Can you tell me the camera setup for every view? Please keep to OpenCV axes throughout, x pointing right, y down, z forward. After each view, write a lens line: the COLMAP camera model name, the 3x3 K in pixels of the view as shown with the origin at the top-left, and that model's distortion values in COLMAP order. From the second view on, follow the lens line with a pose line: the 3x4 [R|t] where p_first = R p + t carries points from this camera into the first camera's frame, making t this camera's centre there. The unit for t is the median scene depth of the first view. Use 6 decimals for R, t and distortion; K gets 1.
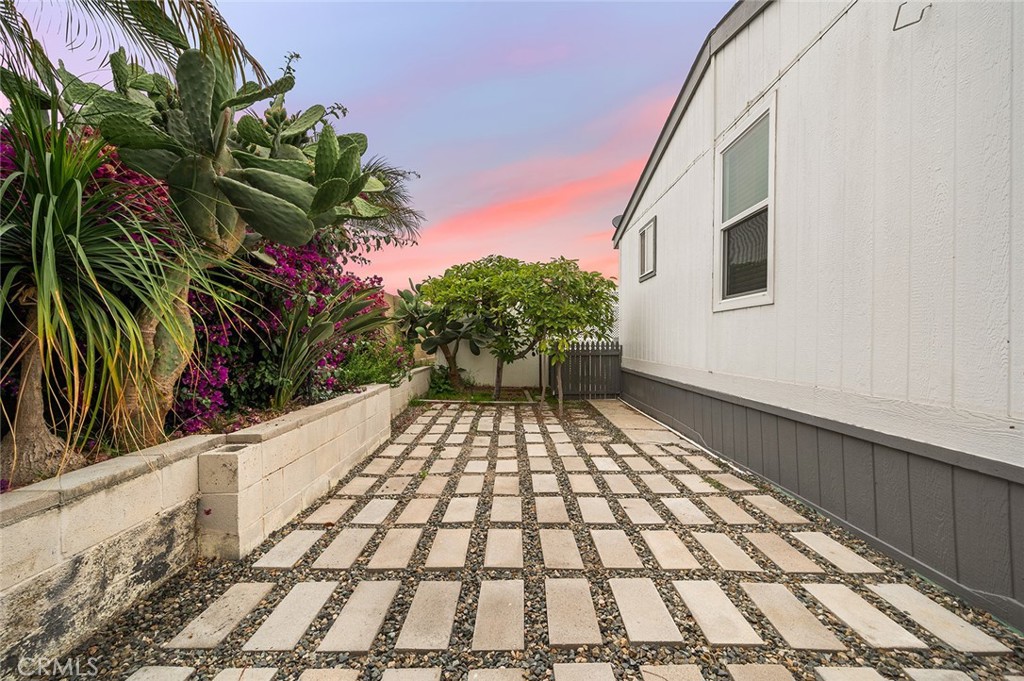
lens RADIAL K [[420.8, 0, 514.6], [0, 420.8, 334.8], [0, 0, 1]] dist [-0.004765, -0.000069]
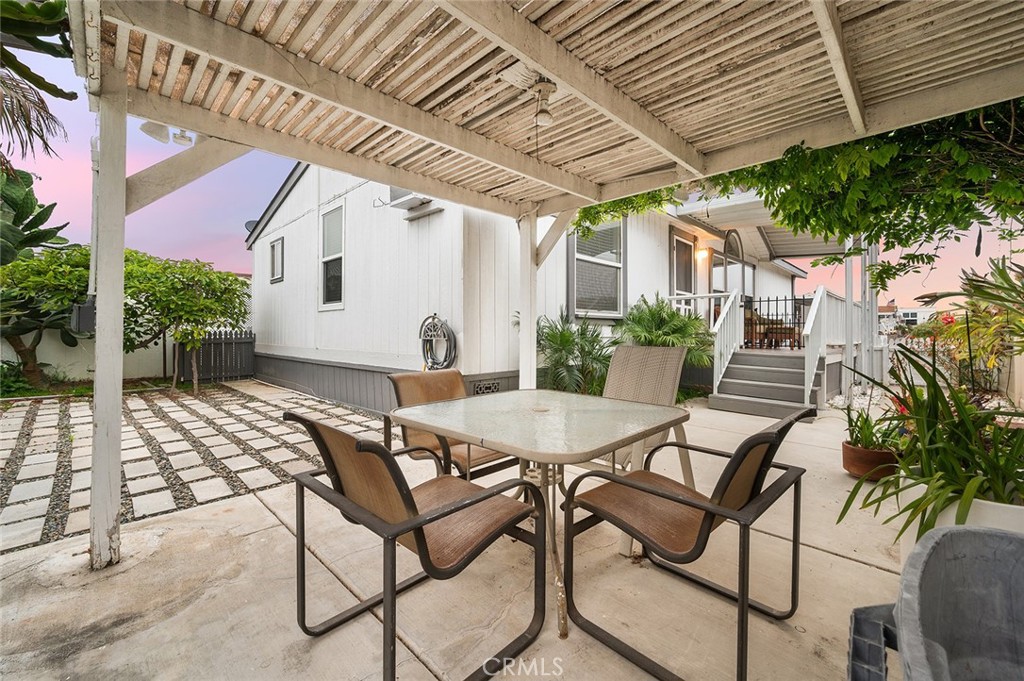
lens RADIAL K [[420.8, 0, 516.3], [0, 420.8, 331.0], [0, 0, 1]] dist [-0.004765, -0.000069]
pose [[0.695218, -0.006869, 0.718766, -0.093167], [-0.004469, 0.999894, 0.013879, -0.002949], [-0.718785, -0.012861, 0.695113, -0.390595]]
